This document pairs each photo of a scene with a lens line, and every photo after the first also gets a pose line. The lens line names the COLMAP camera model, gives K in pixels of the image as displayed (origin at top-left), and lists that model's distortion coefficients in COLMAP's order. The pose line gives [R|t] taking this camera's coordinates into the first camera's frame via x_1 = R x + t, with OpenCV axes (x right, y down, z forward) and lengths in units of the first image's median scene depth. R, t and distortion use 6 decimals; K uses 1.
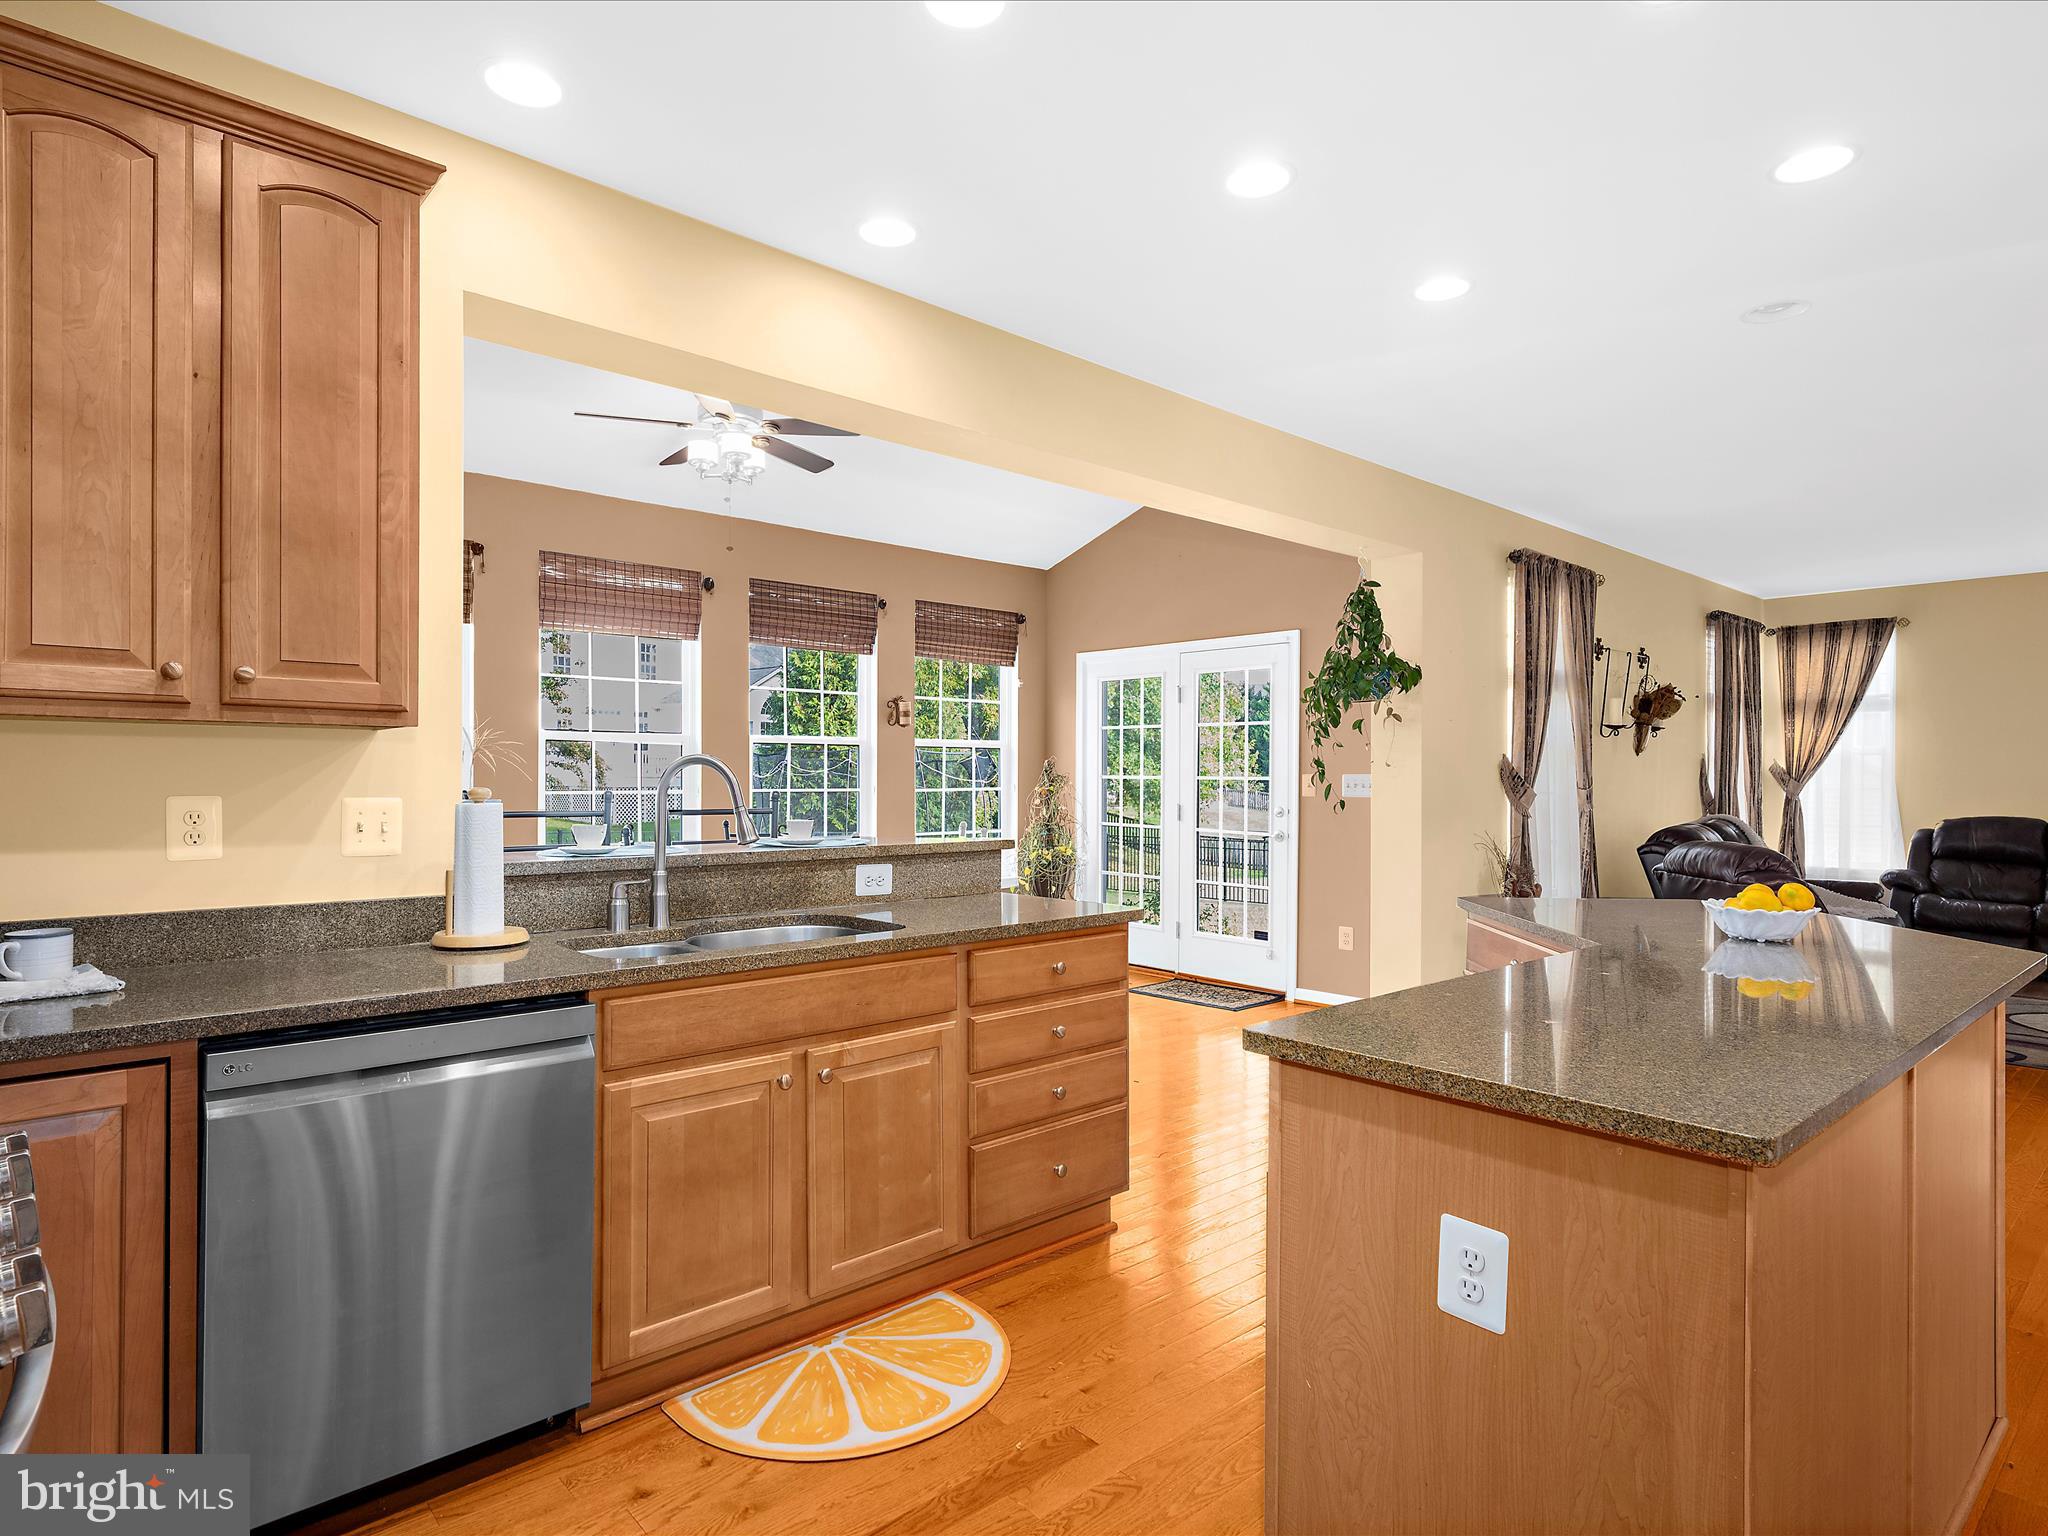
lens RADIAL K [[1130.1, 0, 1003.5], [0, 1130.1, 778.6], [0, 0, 1]] dist [0.000519, 0.003632]
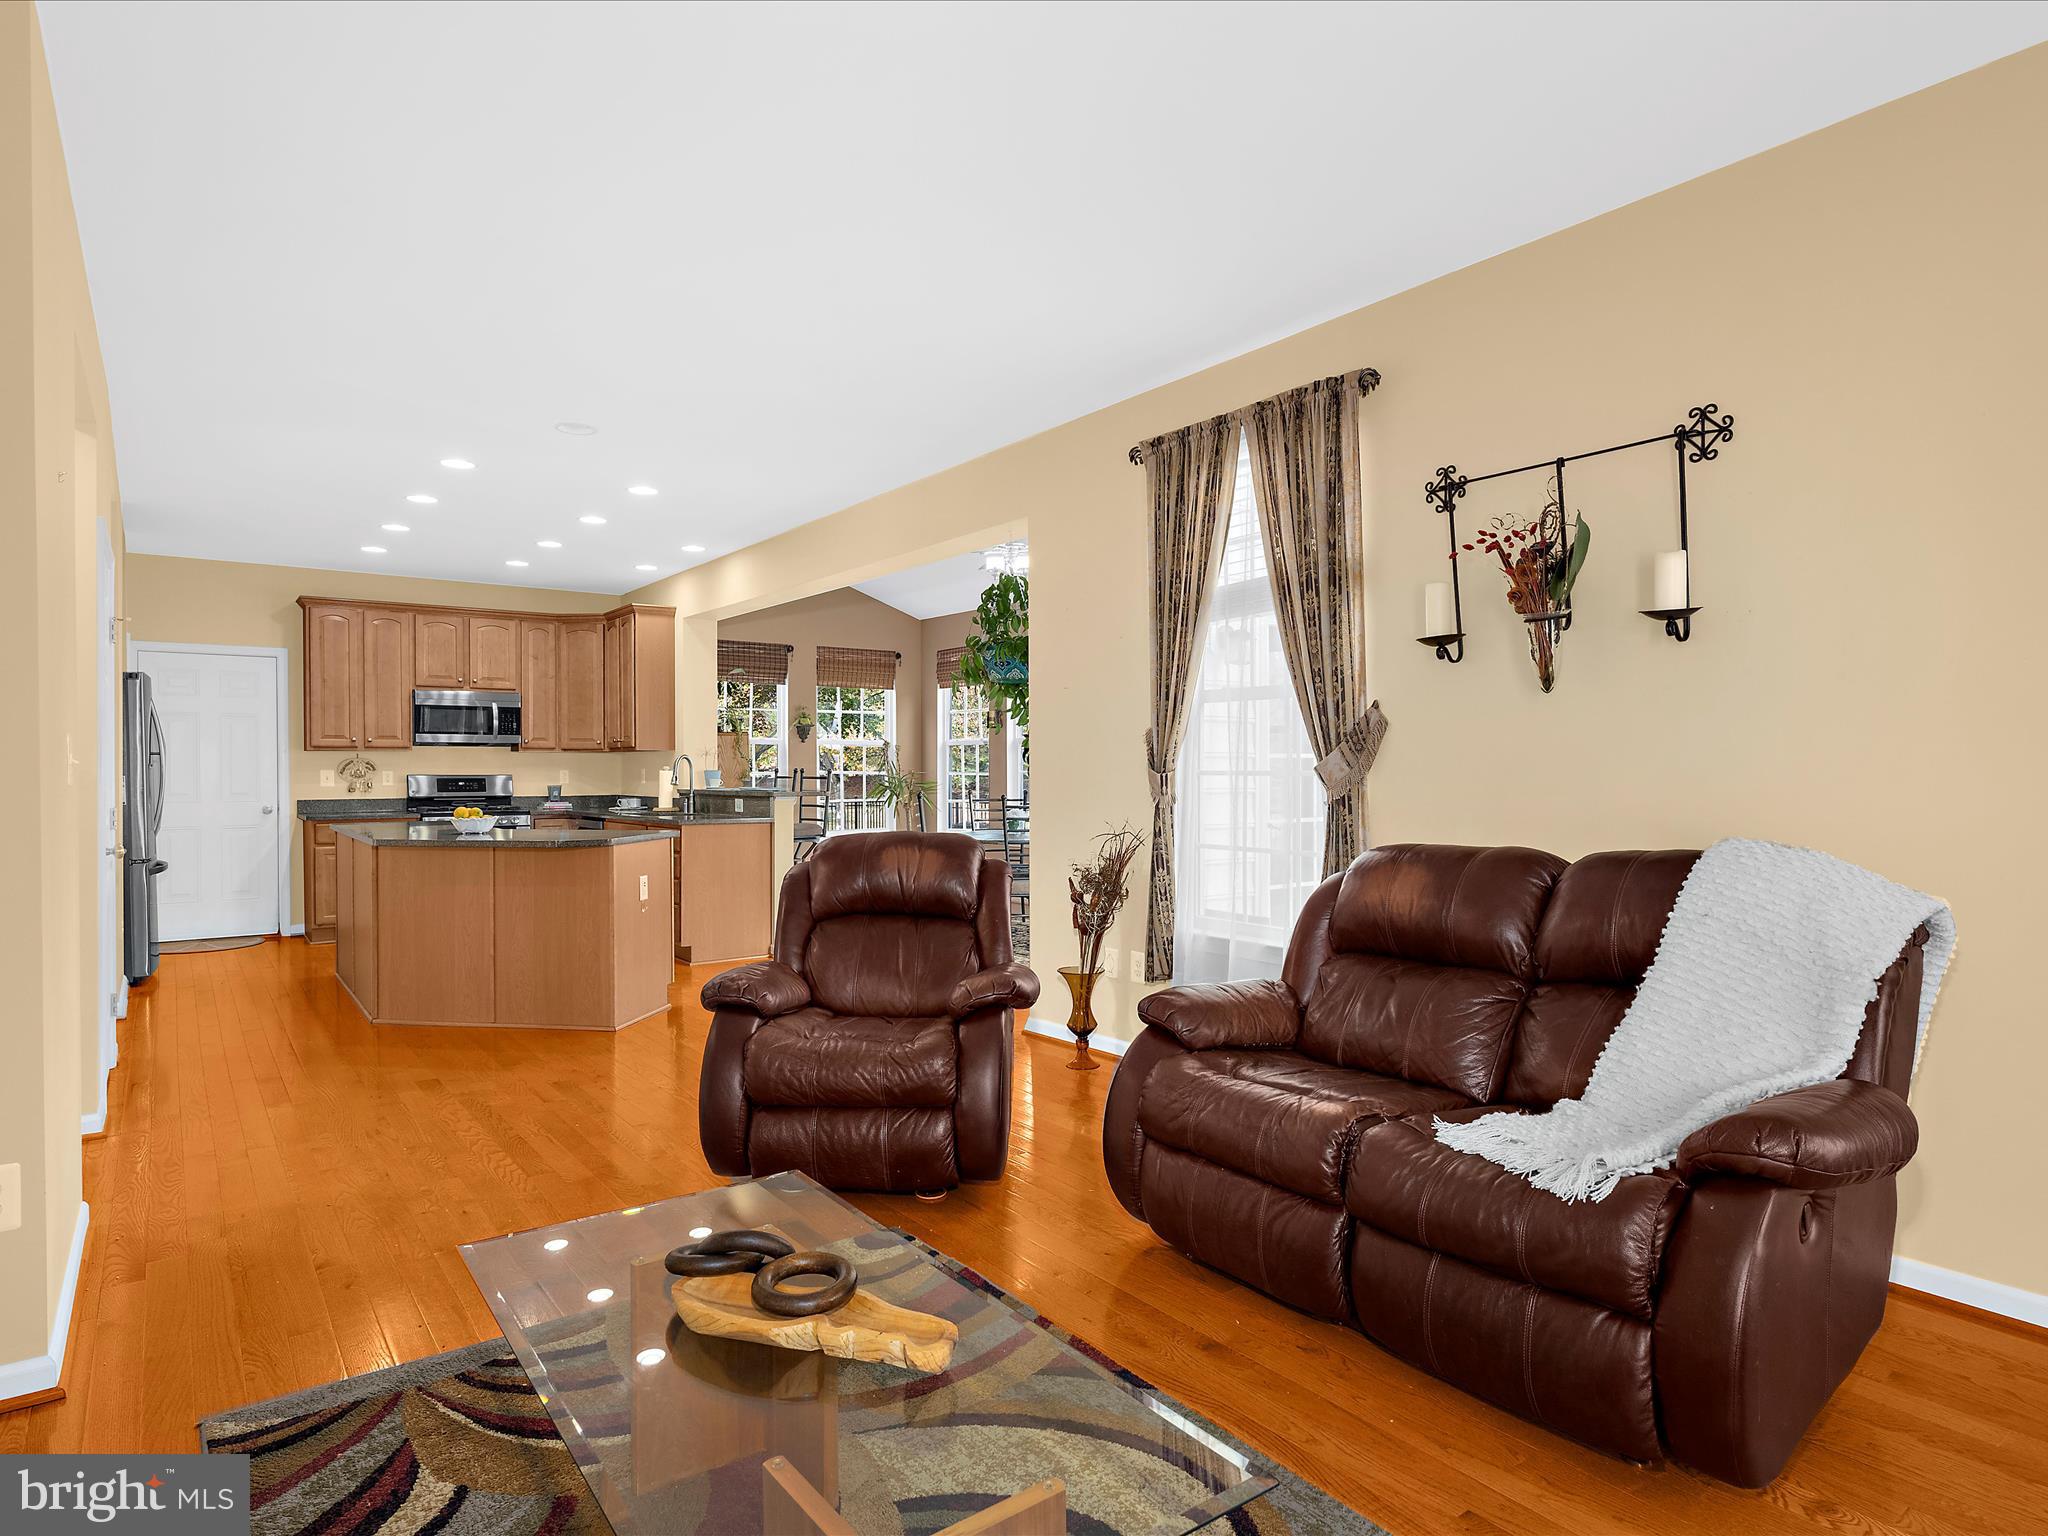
lens RADIAL K [[1130.1, 0, 1035.3], [0, 1130.1, 768.3], [0, 0, 1]] dist [0.000519, 0.003632]
pose [[-0.060961, -0.008567, -0.998103, 3.096047], [0.006821, 0.999936, -0.009000, 0.060002], [0.998117, -0.007357, -0.060899, 2.467115]]
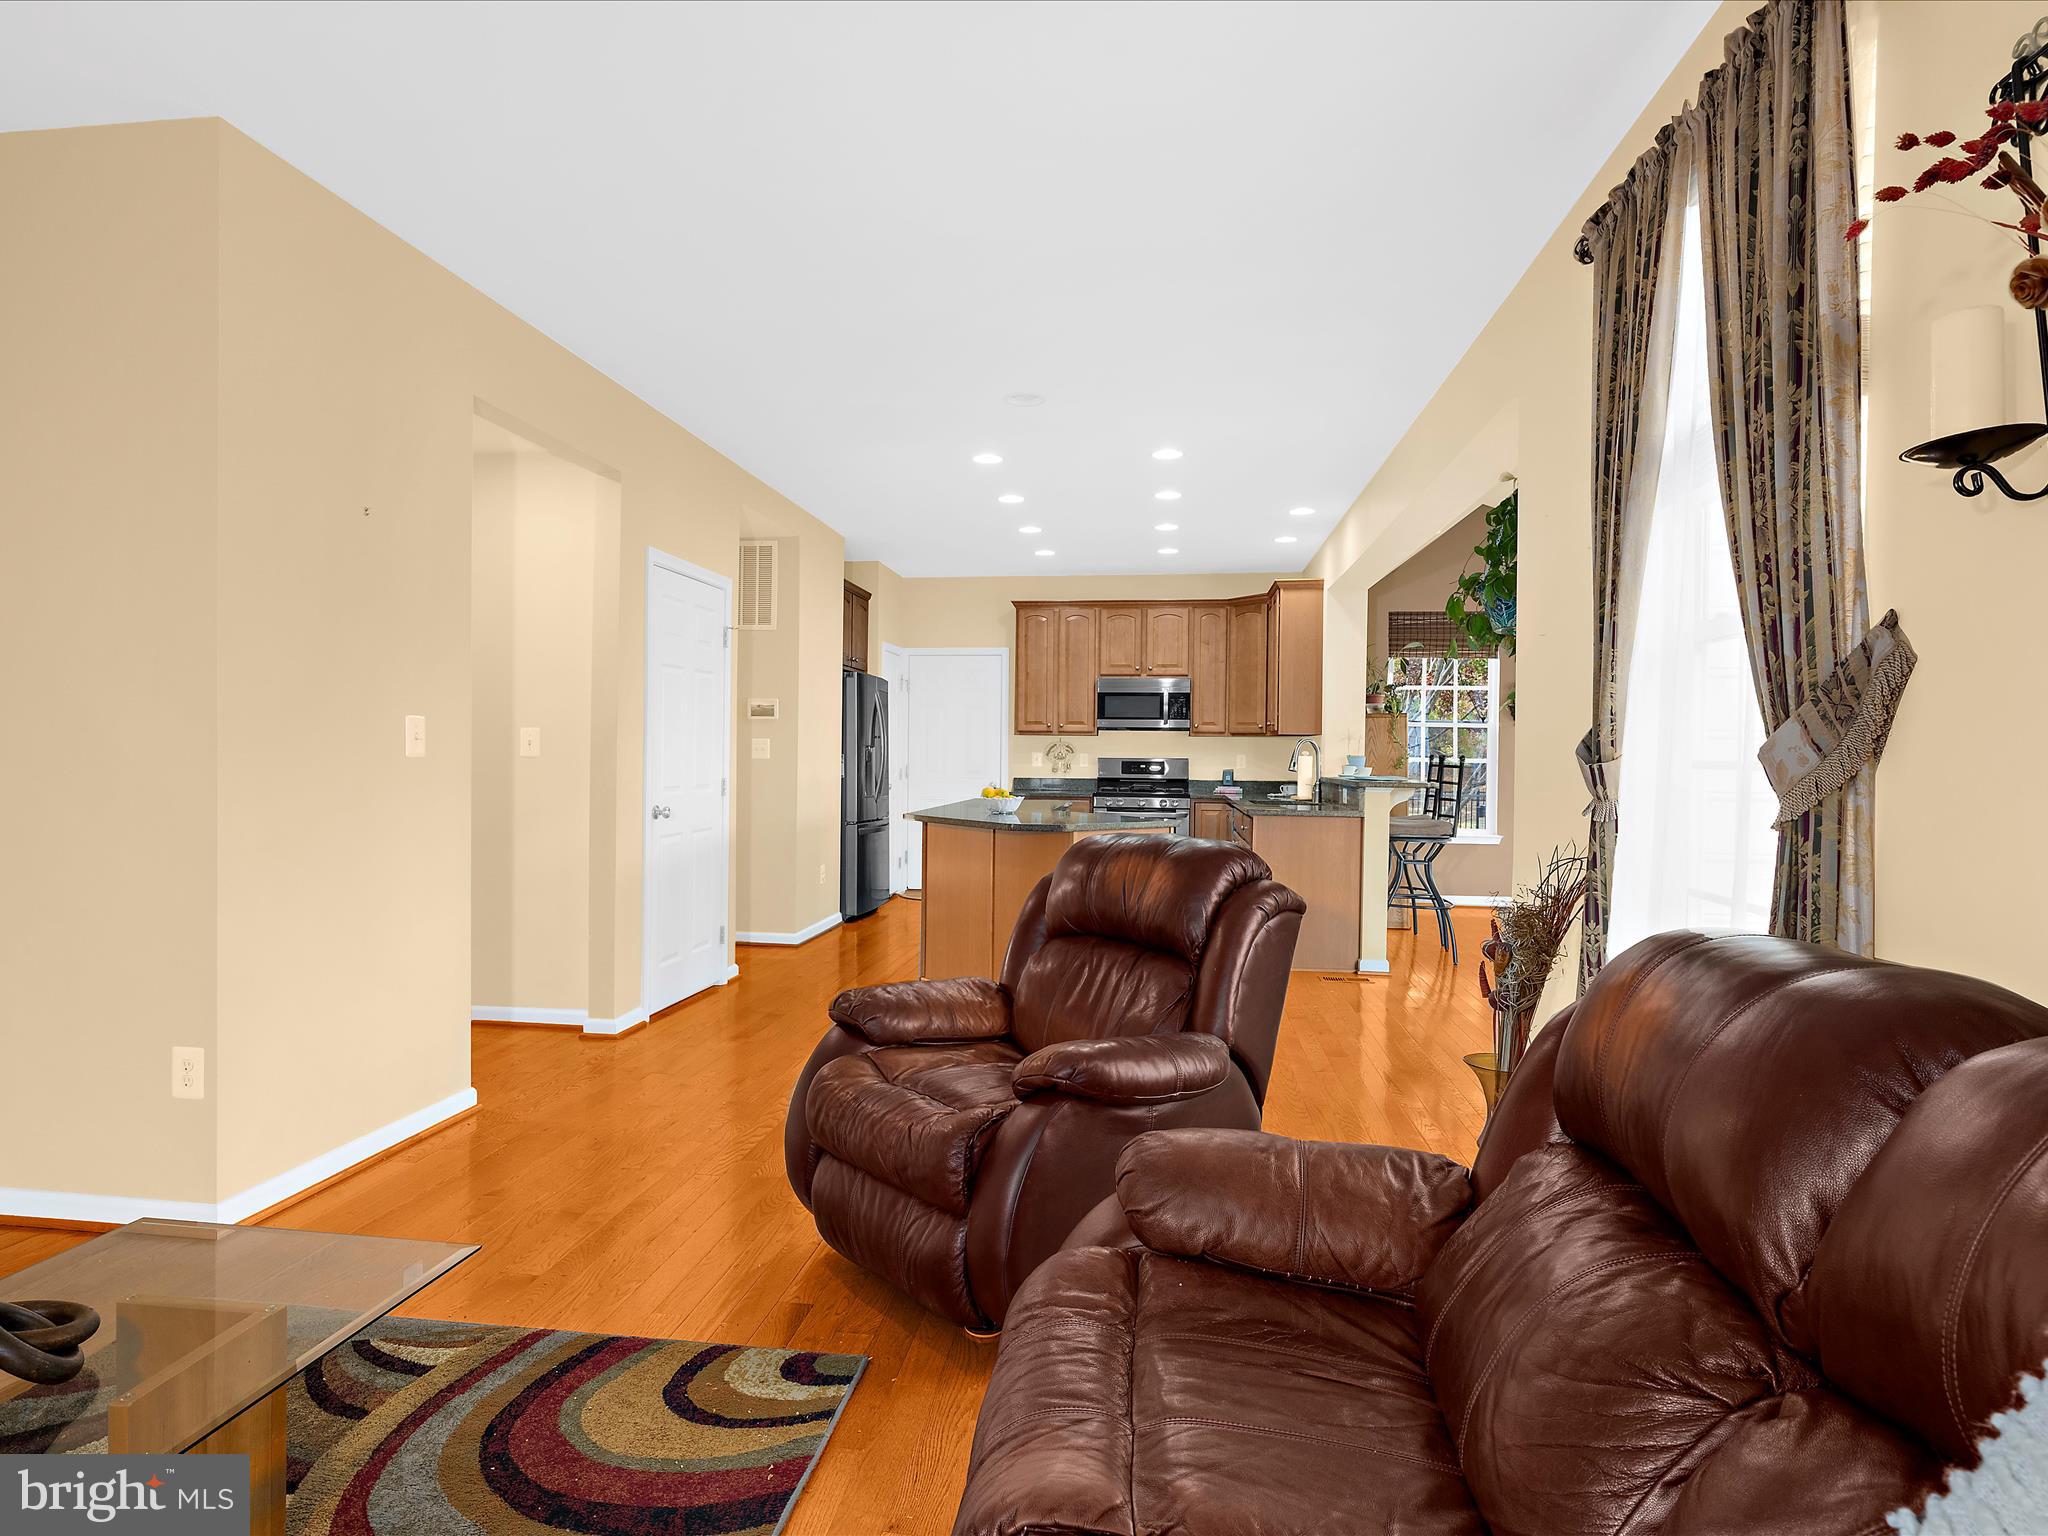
lens RADIAL K [[1130.1, 0, 1007.8], [0, 1130.1, 760.0], [0, 0, 1]] dist [0.000519, 0.003632]
pose [[-0.738461, -0.011183, -0.674204, 2.472982], [-0.012227, 0.999920, -0.003193, 0.059868], [0.674186, 0.005885, -0.738539, 2.949157]]
